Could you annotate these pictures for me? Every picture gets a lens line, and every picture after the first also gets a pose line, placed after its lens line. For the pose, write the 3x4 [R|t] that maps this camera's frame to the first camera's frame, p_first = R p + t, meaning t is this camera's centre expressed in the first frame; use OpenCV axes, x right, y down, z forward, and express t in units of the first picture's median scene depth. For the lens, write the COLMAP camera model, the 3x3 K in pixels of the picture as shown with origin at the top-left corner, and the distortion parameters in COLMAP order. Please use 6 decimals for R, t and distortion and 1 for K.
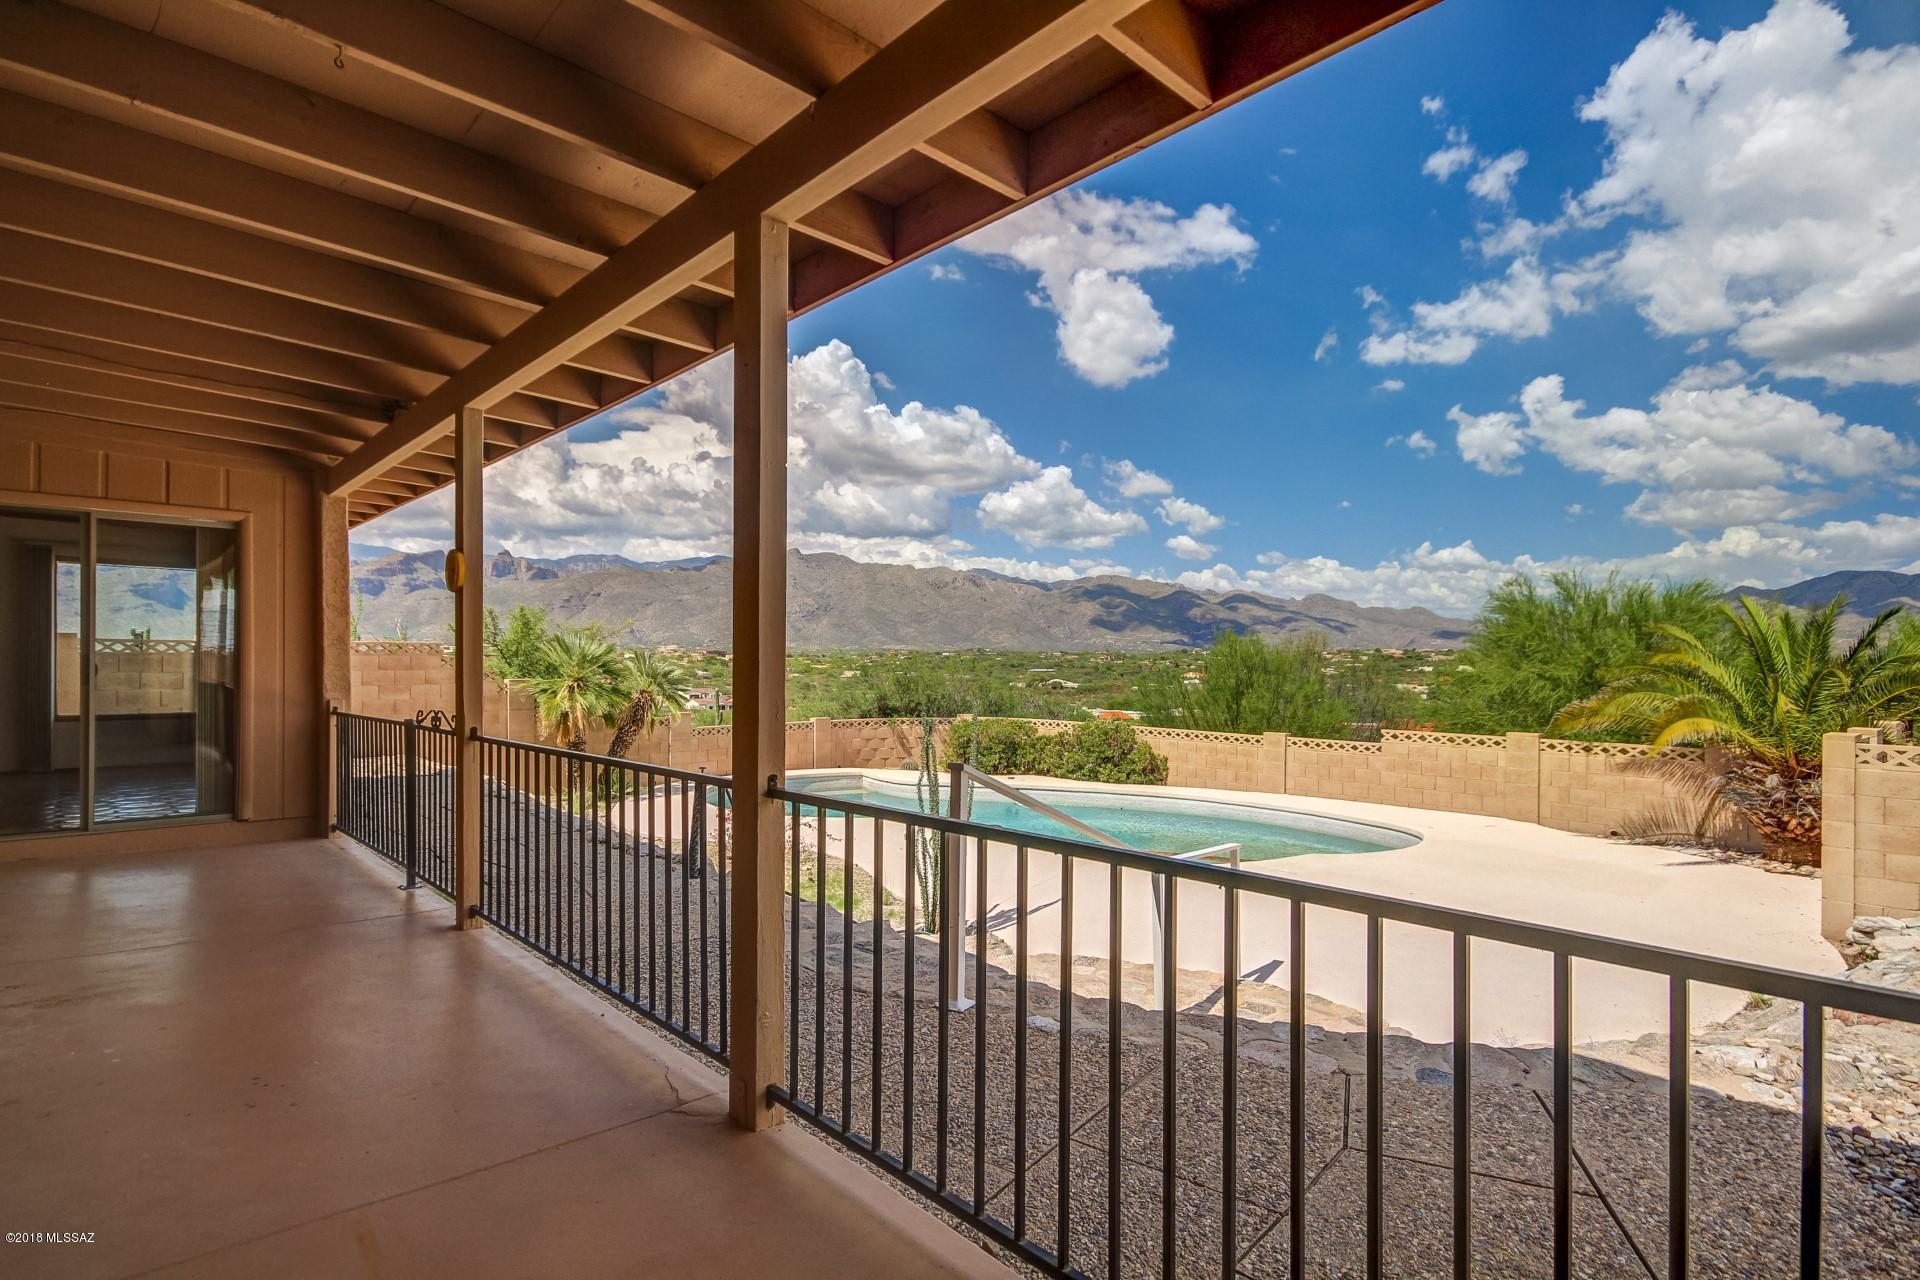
lens RADIAL K [[987.5, 0, 958.0], [0, 987.5, 645.2], [0, 0, 1]] dist [0.018866, 0.001825]
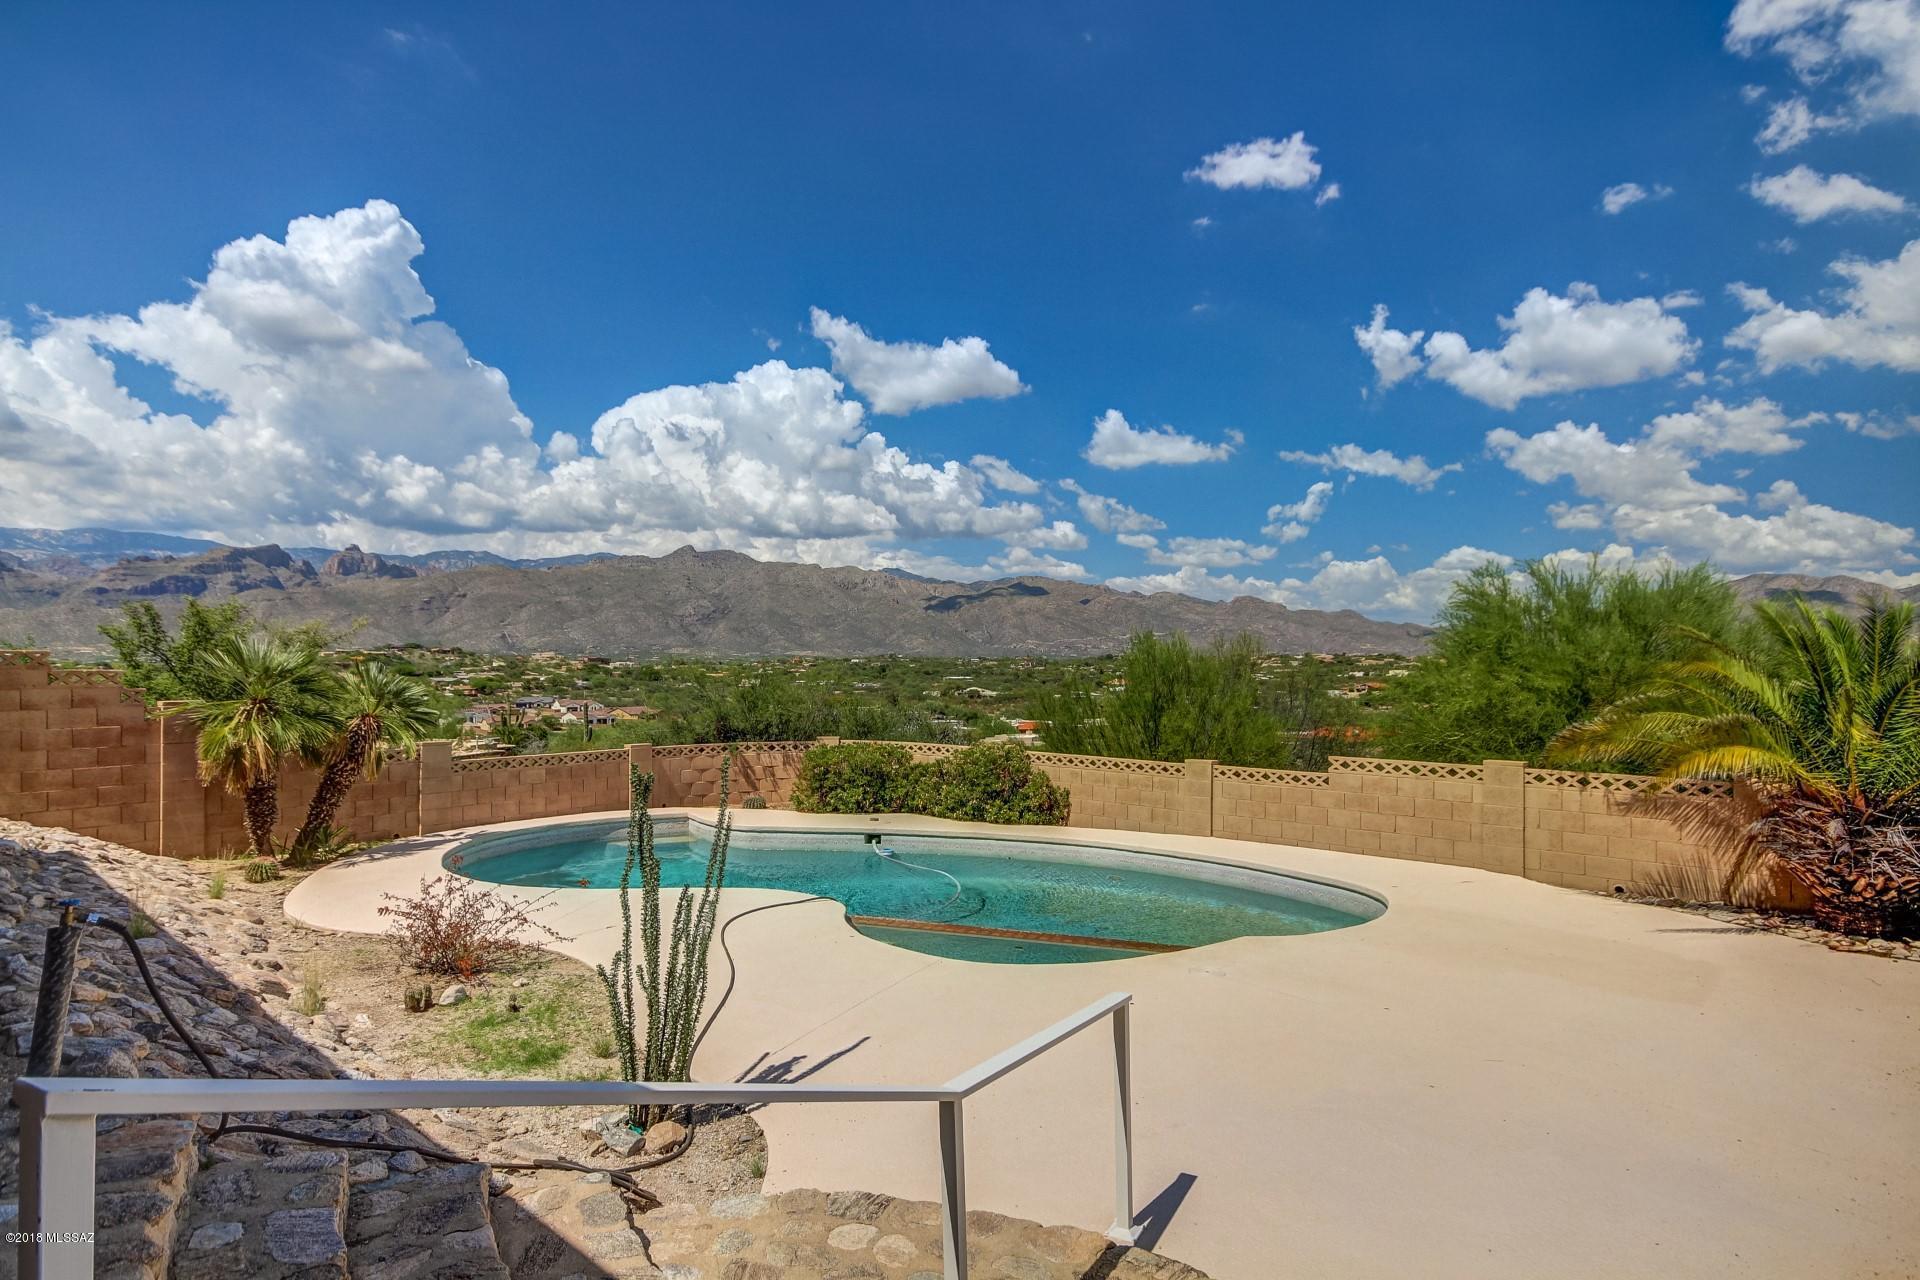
lens RADIAL K [[1058.1, 0, 960.4], [0, 1058.1, 650.7], [0, 0, 1]] dist [0.017456, 0.000117]
pose [[0.996442, -0.003060, 0.084225, 0.051625], [0.003063, 0.999995, 0.000098, -0.000723], [-0.084225, 0.000161, 0.996447, 0.149685]]
